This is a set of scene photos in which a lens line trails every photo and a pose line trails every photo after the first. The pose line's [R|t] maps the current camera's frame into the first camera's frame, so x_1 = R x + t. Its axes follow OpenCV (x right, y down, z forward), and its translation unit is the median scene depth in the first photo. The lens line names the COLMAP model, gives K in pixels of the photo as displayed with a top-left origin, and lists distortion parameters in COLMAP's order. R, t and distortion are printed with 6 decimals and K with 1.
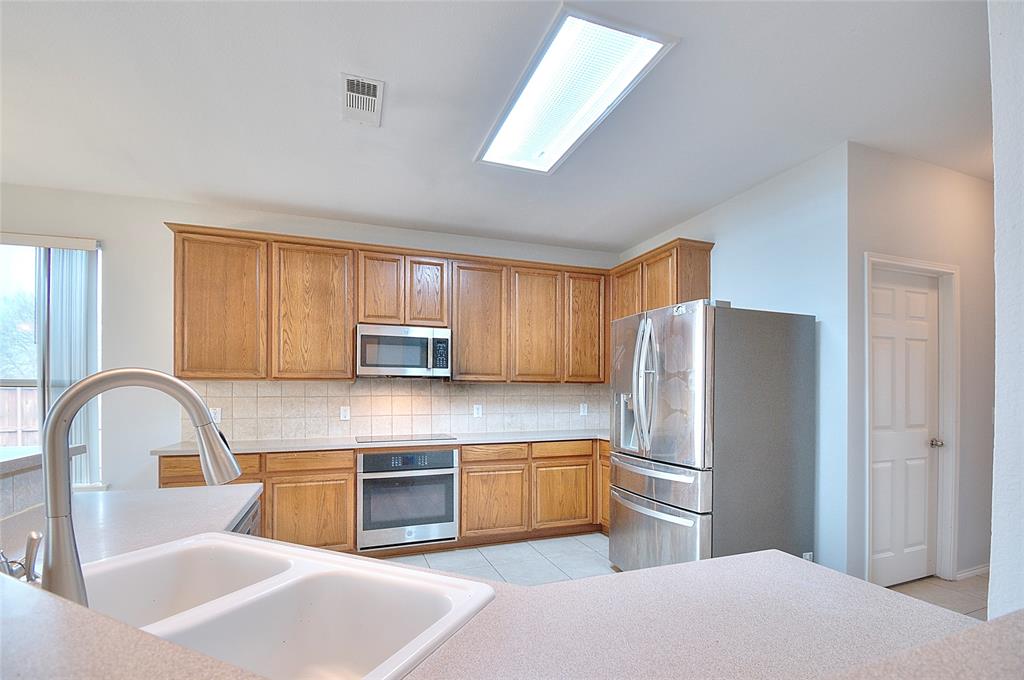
lens RADIAL K [[470.0, 0, 515.4], [0, 470.0, 392.3], [0, 0, 1]] dist [0.006198, -0.012662]
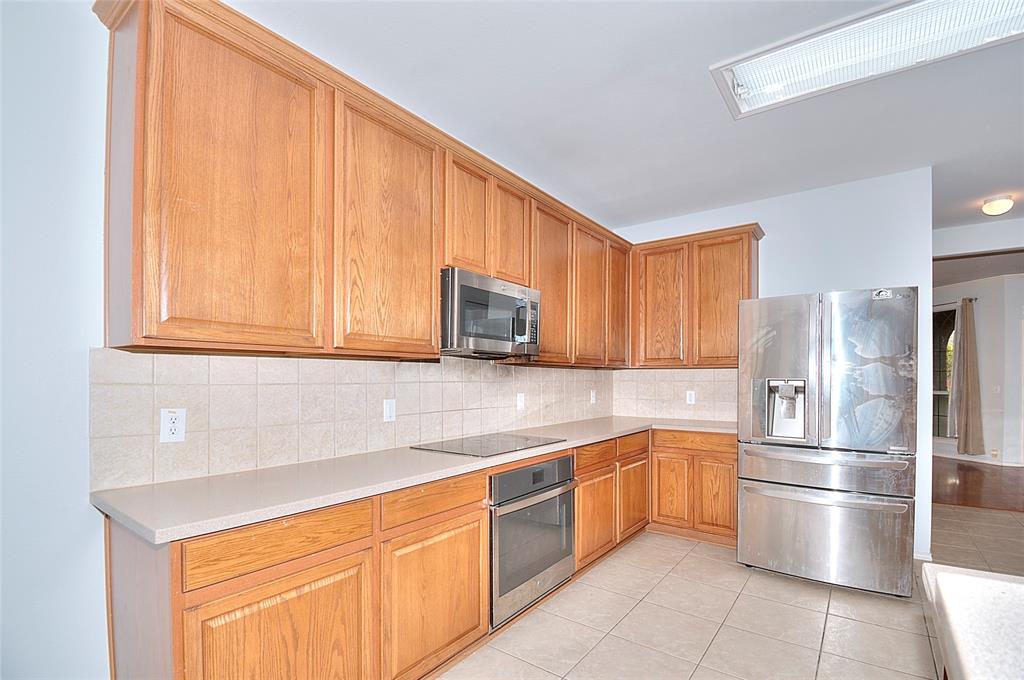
lens RADIAL K [[470.0, 0, 512.7], [0, 470.0, 381.2], [0, 0, 1]] dist [0.006198, -0.012662]
pose [[0.836021, -0.001193, 0.548695, -0.606719], [-0.002430, 0.999980, 0.005876, 0.002150], [-0.548691, -0.006246, 0.836002, 0.431760]]
